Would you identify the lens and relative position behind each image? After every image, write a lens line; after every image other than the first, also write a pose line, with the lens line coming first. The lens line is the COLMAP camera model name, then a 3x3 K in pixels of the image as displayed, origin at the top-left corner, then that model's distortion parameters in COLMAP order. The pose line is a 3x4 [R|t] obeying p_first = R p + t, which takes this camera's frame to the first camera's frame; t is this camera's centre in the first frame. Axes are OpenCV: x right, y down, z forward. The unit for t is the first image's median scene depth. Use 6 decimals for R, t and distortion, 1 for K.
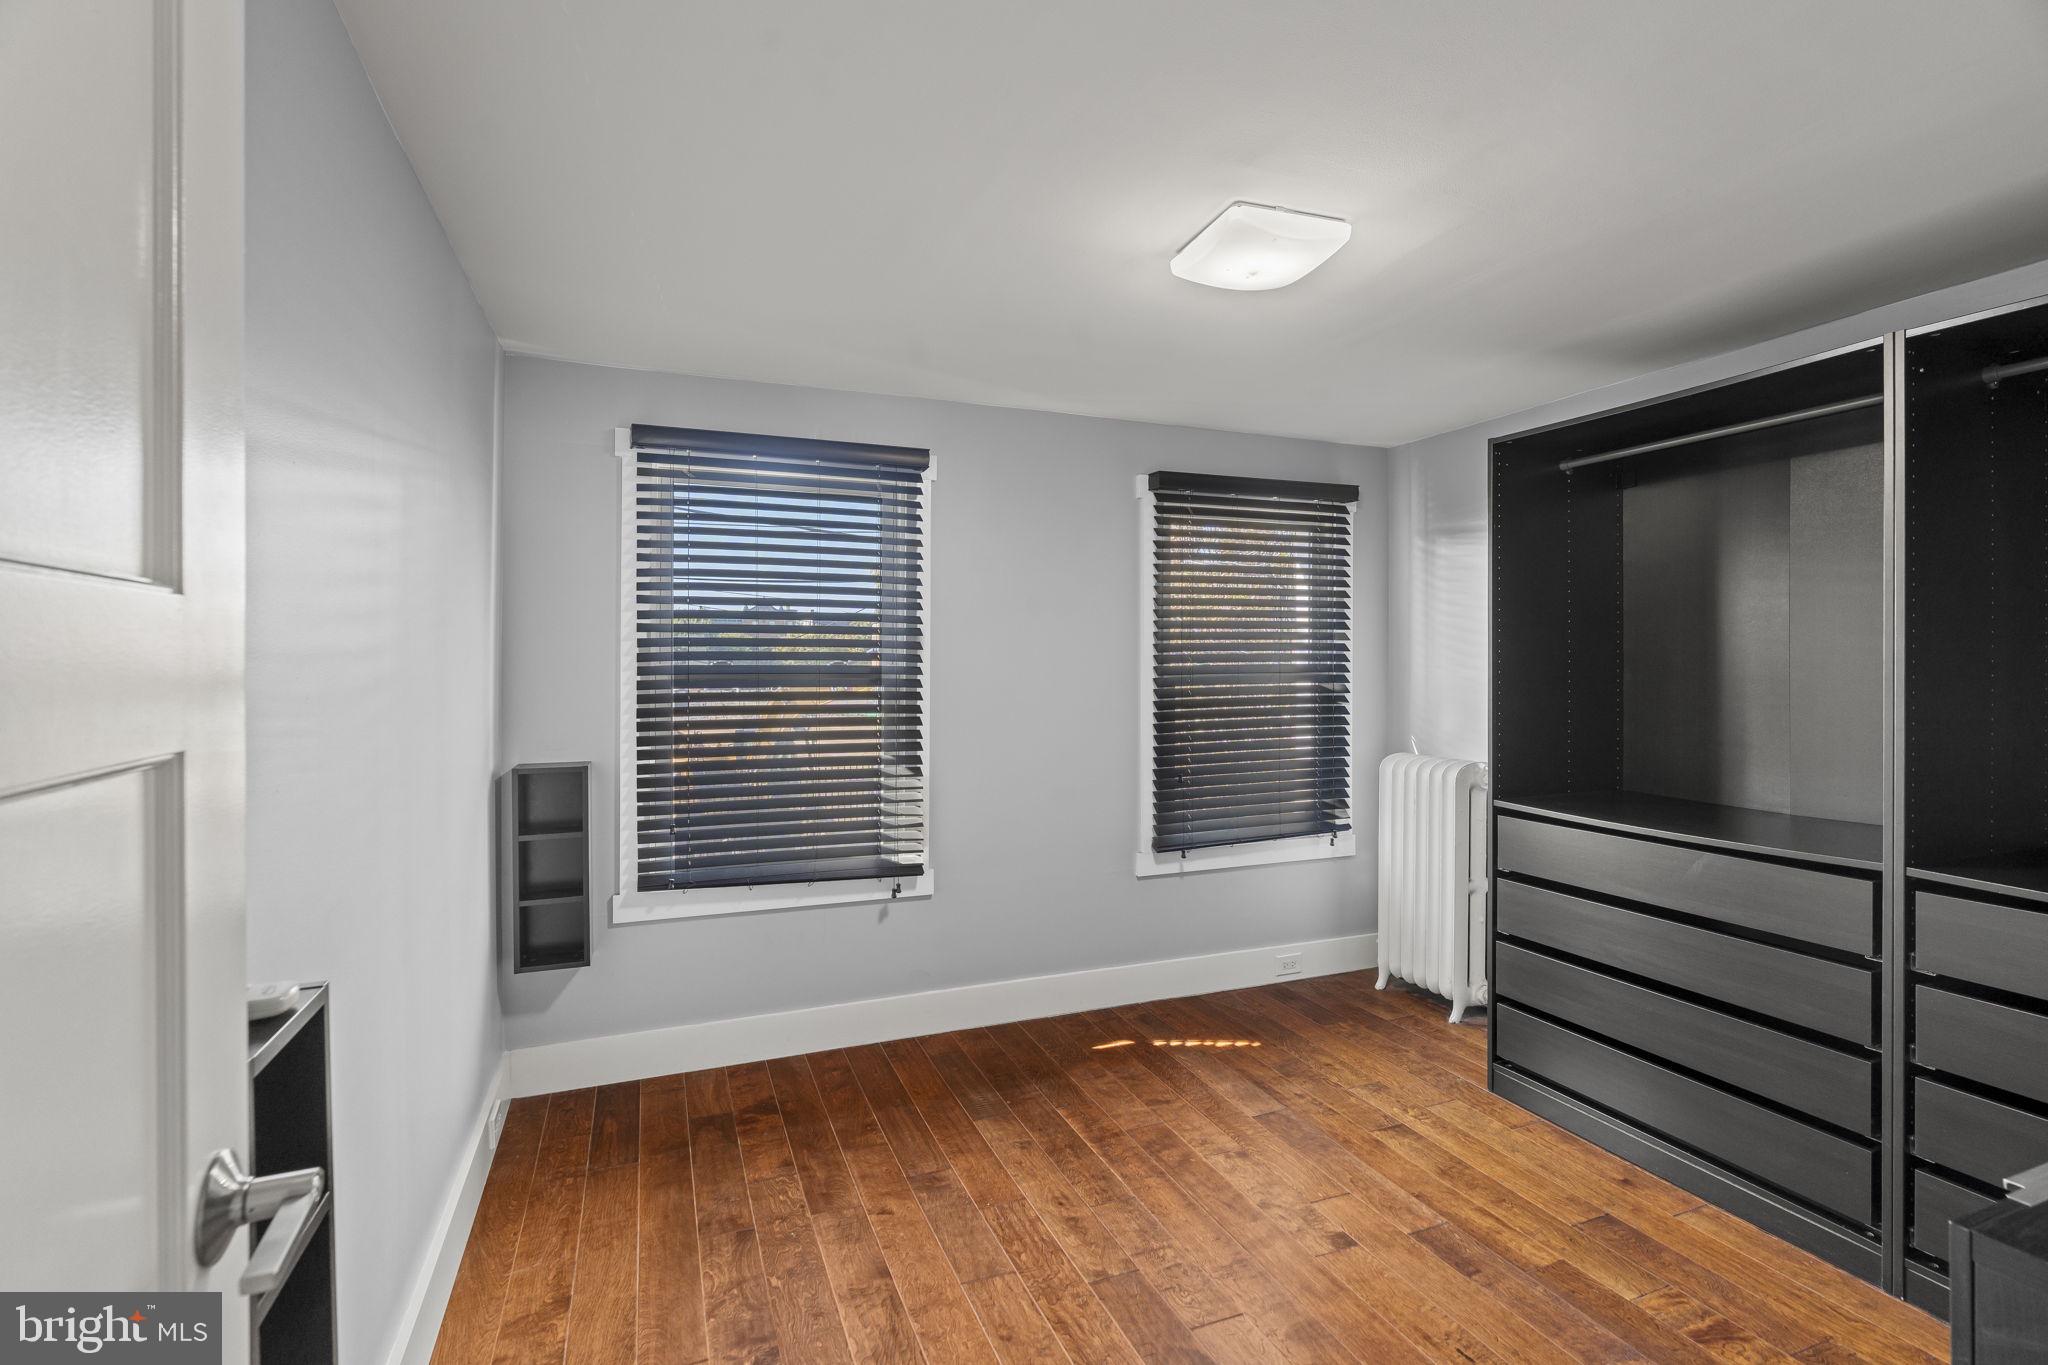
lens RADIAL K [[967.8, 0, 1029.8], [0, 967.8, 667.0], [0, 0, 1]] dist [-0.014859, 0.000366]
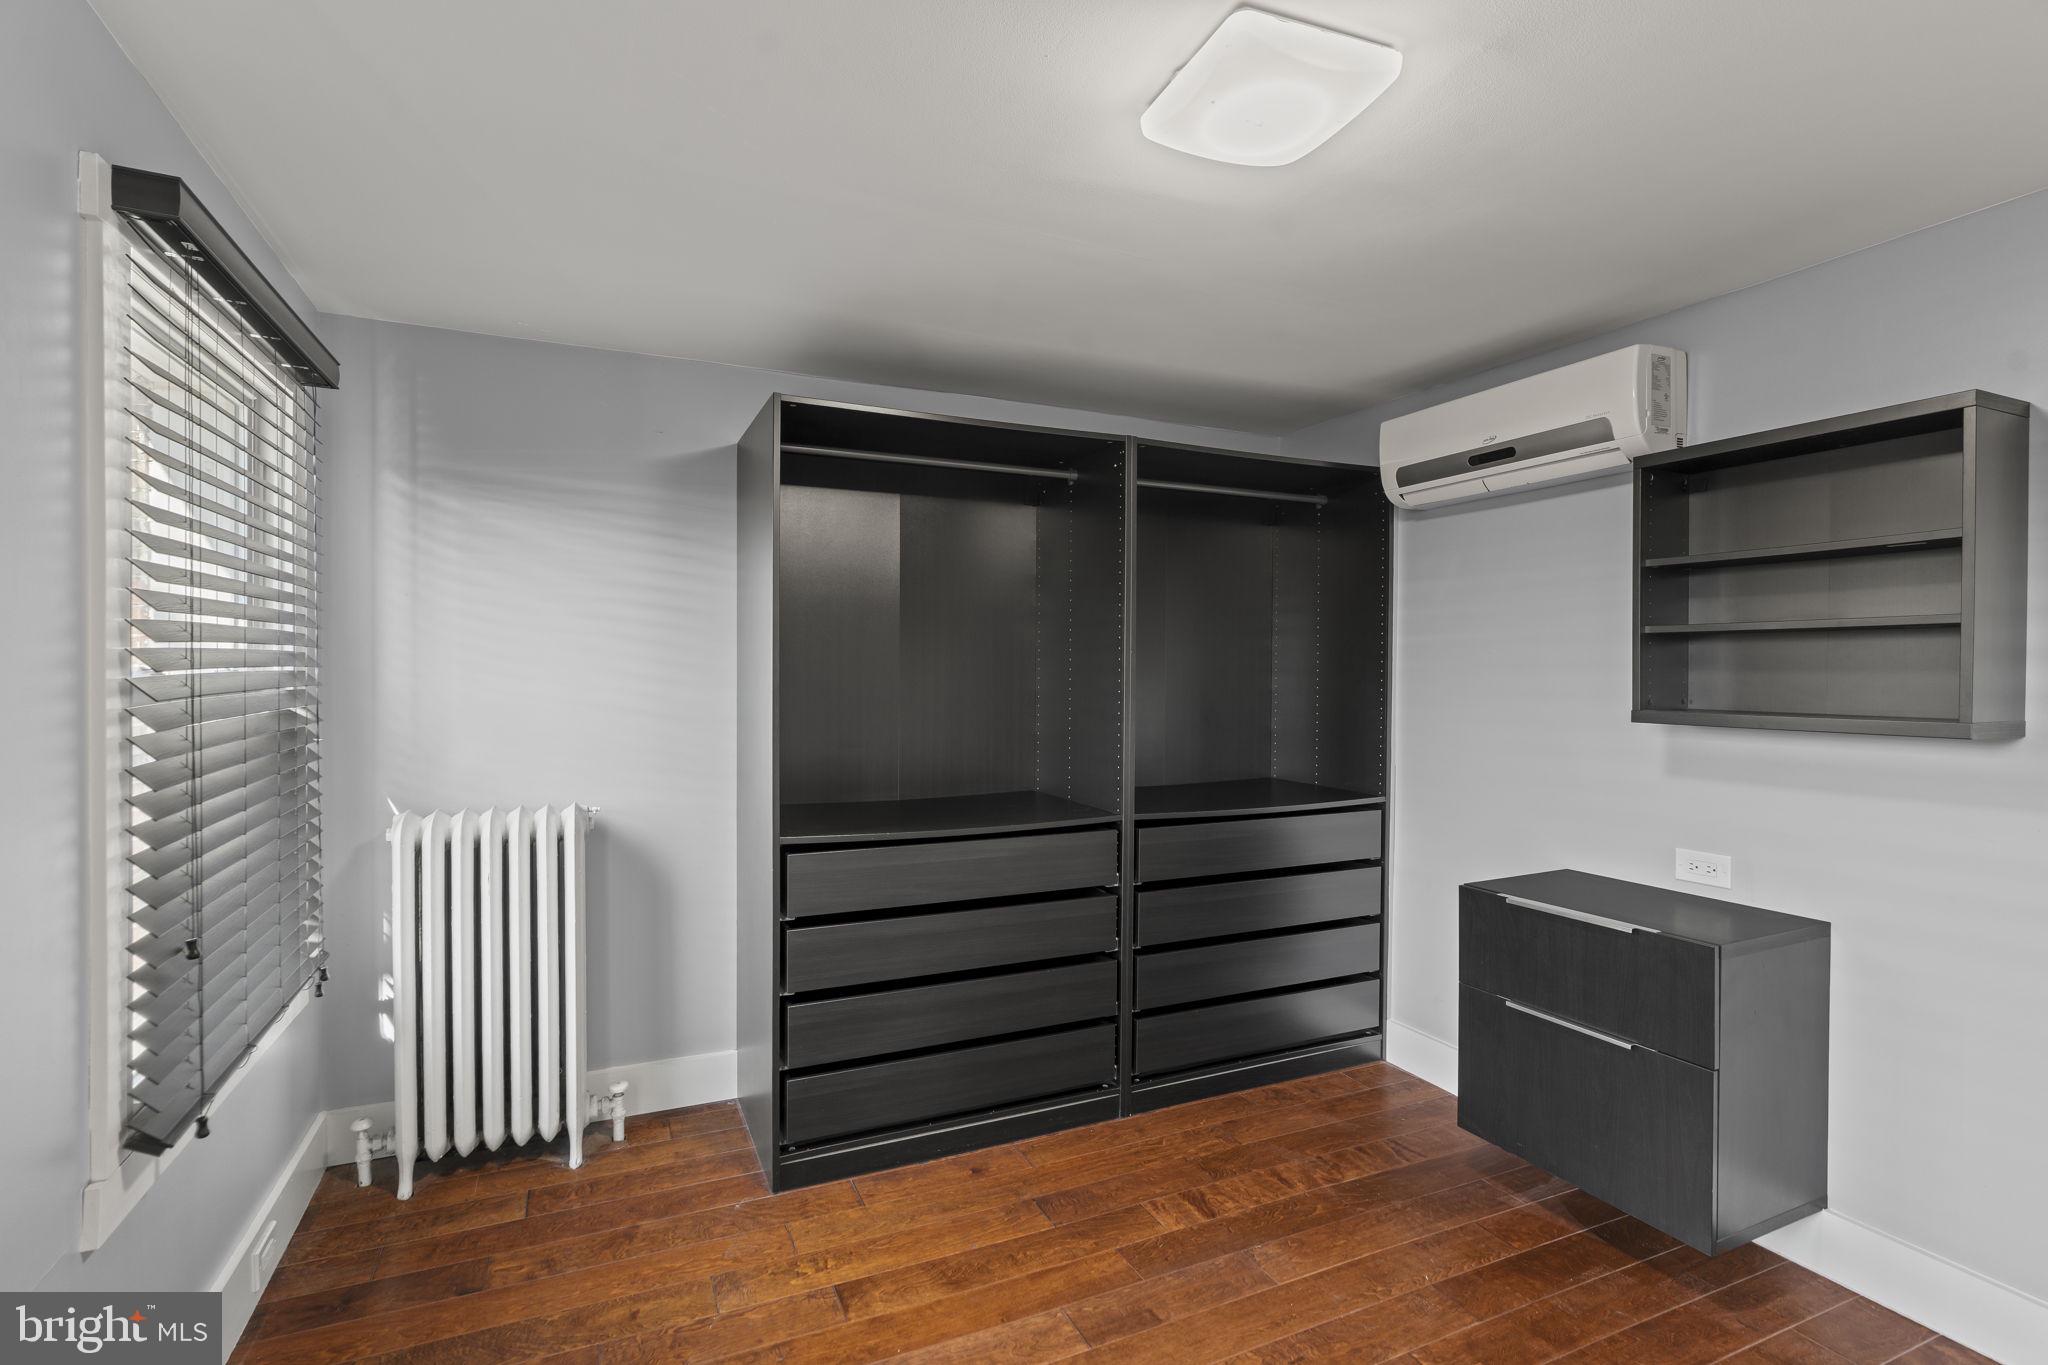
lens RADIAL K [[919.2, 0, 999.9], [0, 919.2, 682.8], [0, 0, 1]] dist [-0.012302, 0.000426]
pose [[-0.036998, -0.008845, 0.999276, -0.342382], [0.001292, 0.999960, 0.008899, 0.000326], [-0.999314, 0.001620, -0.036985, 0.952848]]
